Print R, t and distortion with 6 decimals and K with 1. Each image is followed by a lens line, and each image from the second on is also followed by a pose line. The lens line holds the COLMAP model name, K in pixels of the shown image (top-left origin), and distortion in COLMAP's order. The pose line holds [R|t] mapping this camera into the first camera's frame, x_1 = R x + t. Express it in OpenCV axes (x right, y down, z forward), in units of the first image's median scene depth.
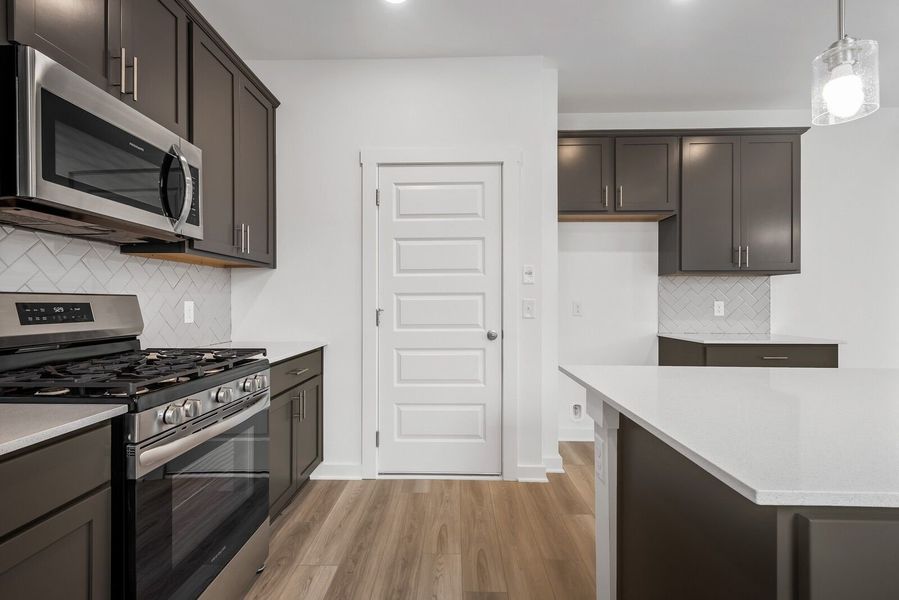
lens RADIAL K [[419.3, 0, 447.1], [0, 419.3, 300.2], [0, 0, 1]] dist [0.010164, -0.001055]
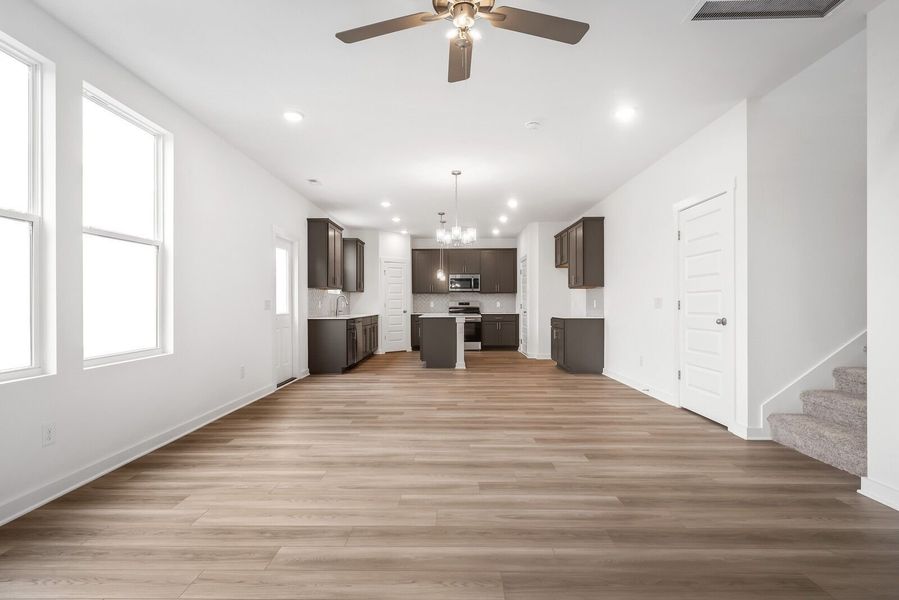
lens RADIAL K [[441.8, 0, 448.2], [0, 441.8, 302.0], [0, 0, 1]] dist [0.003061, -0.000462]
pose [[0.012313, -0.007869, -0.999893, 3.527543], [0.006369, 0.999949, -0.007791, 0.029541], [0.999904, -0.006272, 0.012363, 0.354501]]
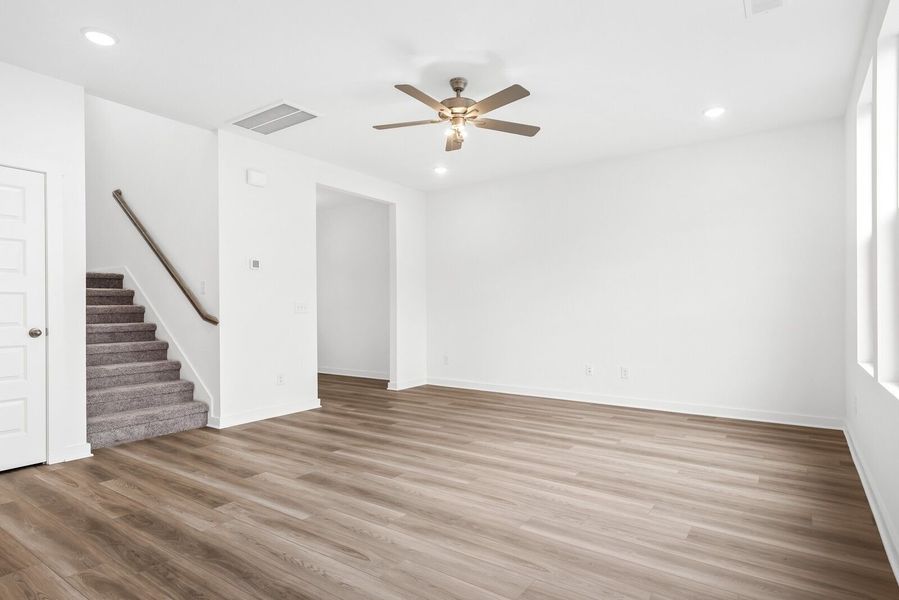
lens RADIAL K [[494.6, 0, 440.9], [0, 494.6, 304.9], [0, 0, 1]] dist [0.019186, -0.001358]
pose [[0.564647, -0.000830, 0.825332, 1.645541], [0.003585, 0.999993, -0.001447, 0.021661], [-0.825325, 0.003776, 0.564646, -0.317640]]
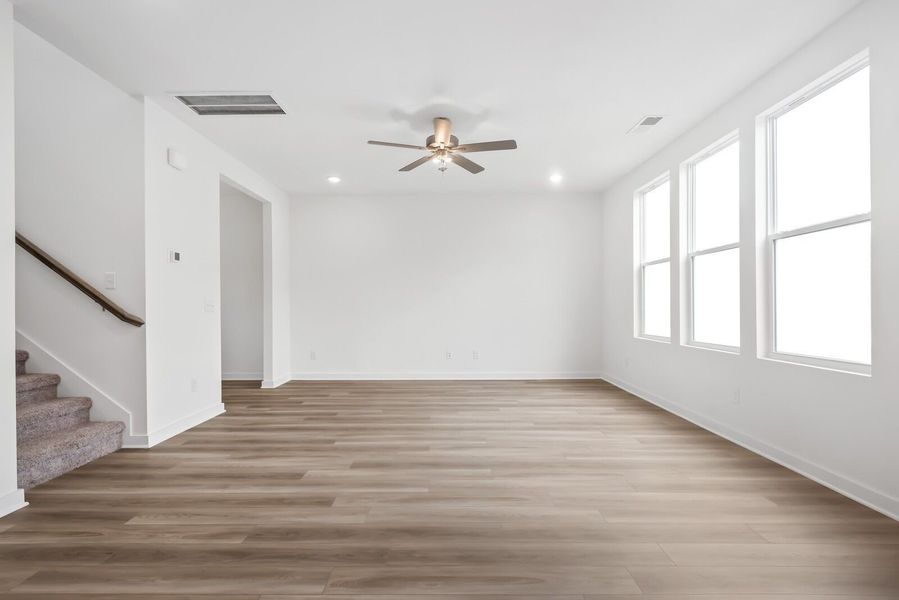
lens RADIAL K [[441.1, 0, 442.7], [0, 441.1, 304.8], [0, 0, 1]] dist [-0.001034, -0.000730]
pose [[-0.012776, 0.000108, 0.999918, 1.329697], [0.001512, 0.999999, -0.000088, 0.024357], [-0.999917, 0.001511, -0.012776, 0.409801]]
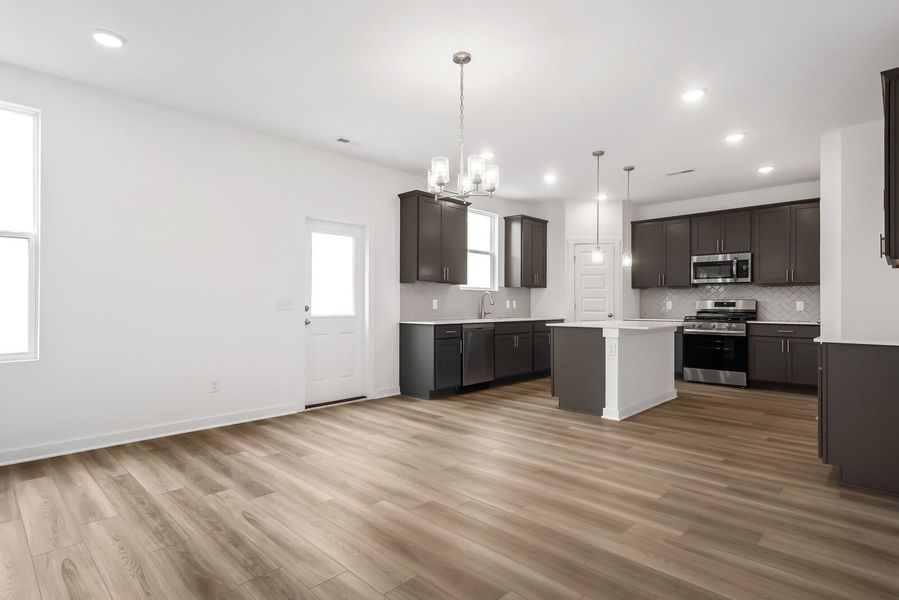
lens RADIAL K [[461.0, 0, 443.2], [0, 461.0, 299.4], [0, 0, 1]] dist [0.007752, -0.000350]
pose [[-0.684726, -0.010821, -0.728720, 2.357070], [-0.001358, 0.999907, -0.013572, 0.025131], [0.728799, -0.008304, -0.684677, 1.152299]]
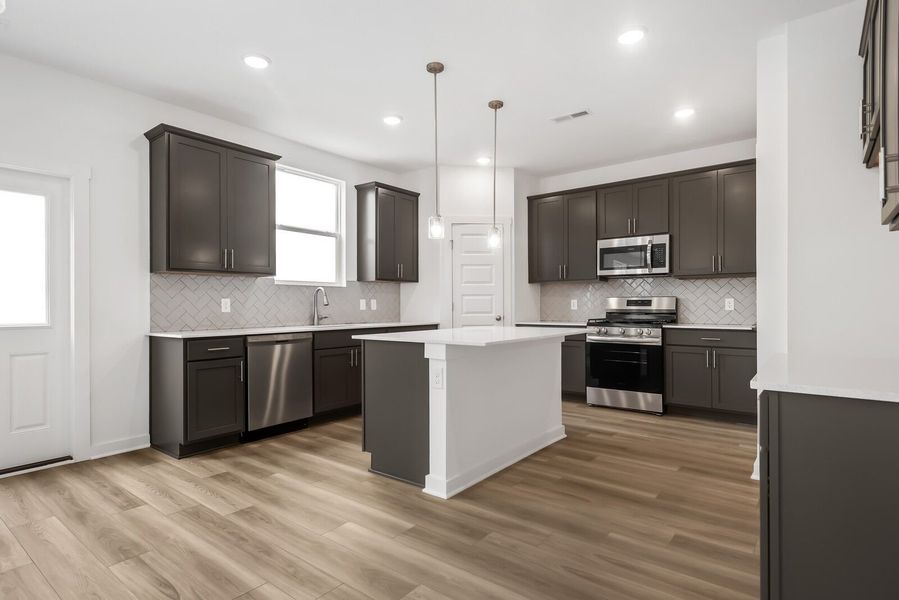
lens RADIAL K [[468.8, 0, 441.6], [0, 468.8, 302.2], [0, 0, 1]] dist [0.013302, 0.000213]
pose [[-0.605620, -0.003307, -0.795747, 1.542809], [0.005526, 0.999950, -0.008361, 0.024892], [0.795734, -0.009461, -0.605572, 1.080858]]
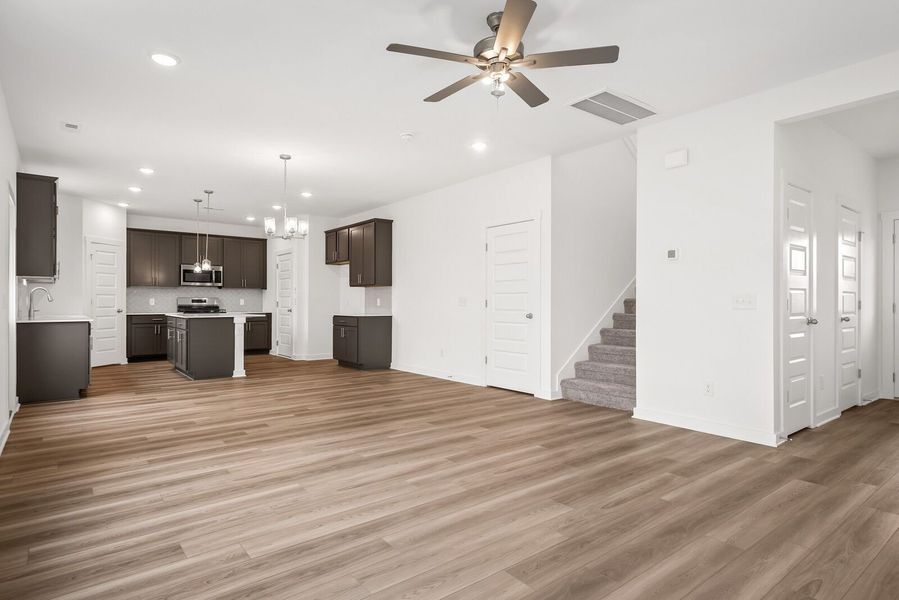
lens RADIAL K [[486.8, 0, 449.5], [0, 486.8, 300.0], [0, 0, 1]] dist [0.012693, -0.000615]
pose [[0.641185, -0.004189, -0.767375, 3.501788], [0.001774, 0.999991, -0.003977, 0.025956], [0.767384, 0.001189, 0.641187, -0.356064]]
